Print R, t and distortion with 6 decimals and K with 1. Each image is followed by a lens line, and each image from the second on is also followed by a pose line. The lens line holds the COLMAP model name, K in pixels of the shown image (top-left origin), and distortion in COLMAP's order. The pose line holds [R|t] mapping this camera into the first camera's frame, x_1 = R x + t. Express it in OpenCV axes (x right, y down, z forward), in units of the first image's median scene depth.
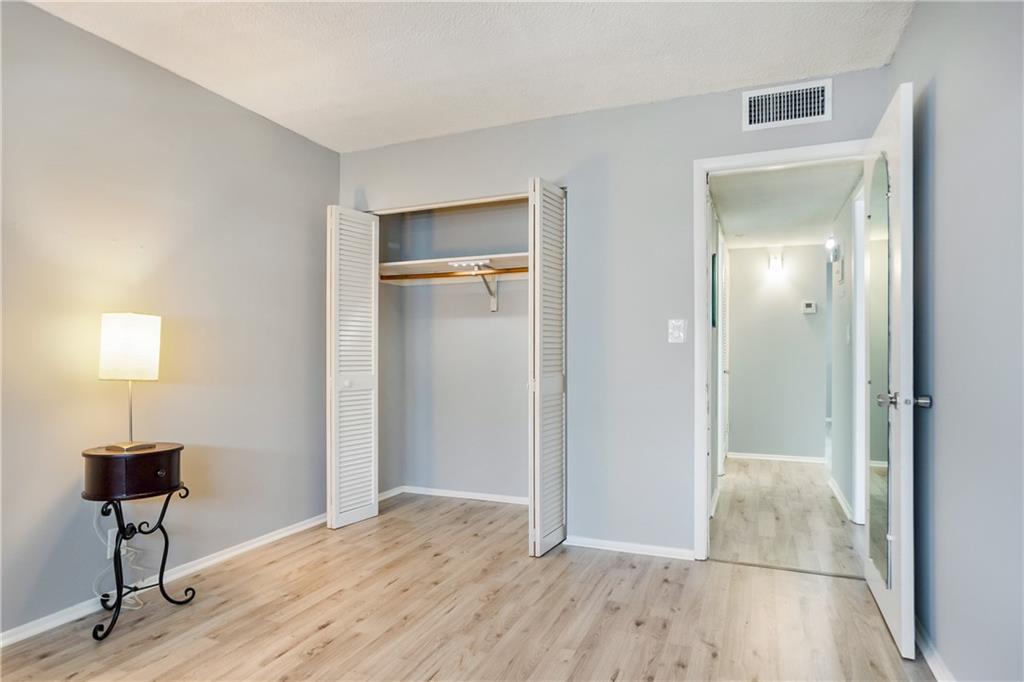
lens RADIAL K [[583.6, 0, 516.0], [0, 583.6, 347.3], [0, 0, 1]] dist [0.000918, 0.000357]
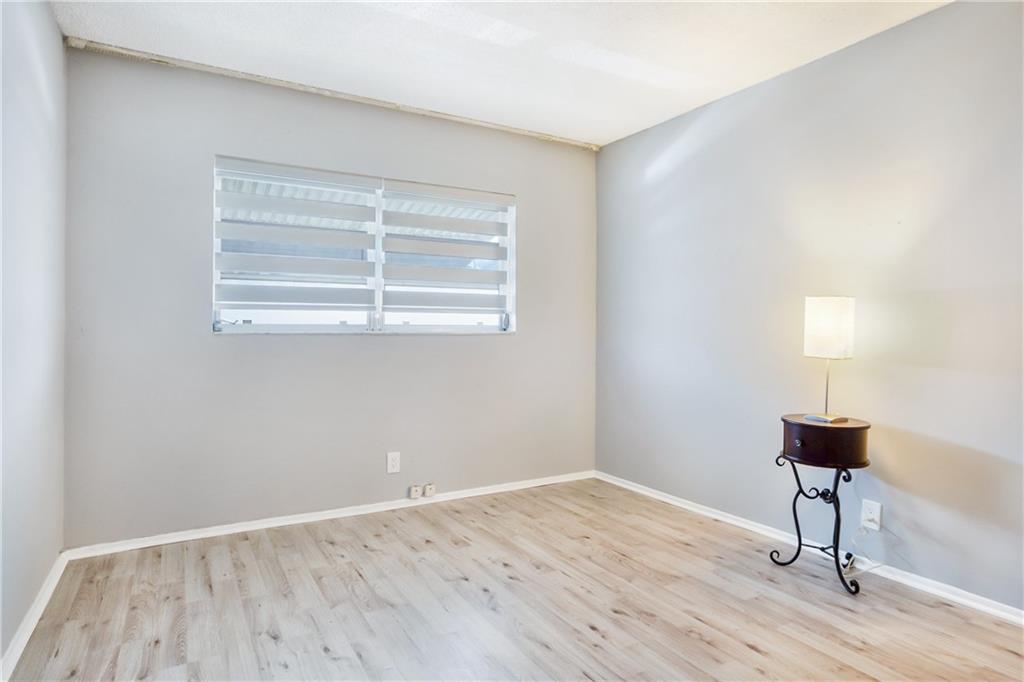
lens RADIAL K [[583.6, 0, 517.2], [0, 583.6, 337.1], [0, 0, 1]] dist [0.000918, 0.000357]
pose [[-0.601246, 0.018227, -0.798856, 0.559805], [0.014446, 0.999824, 0.011940, -0.004496], [0.798934, -0.004362, -0.601403, 1.209941]]
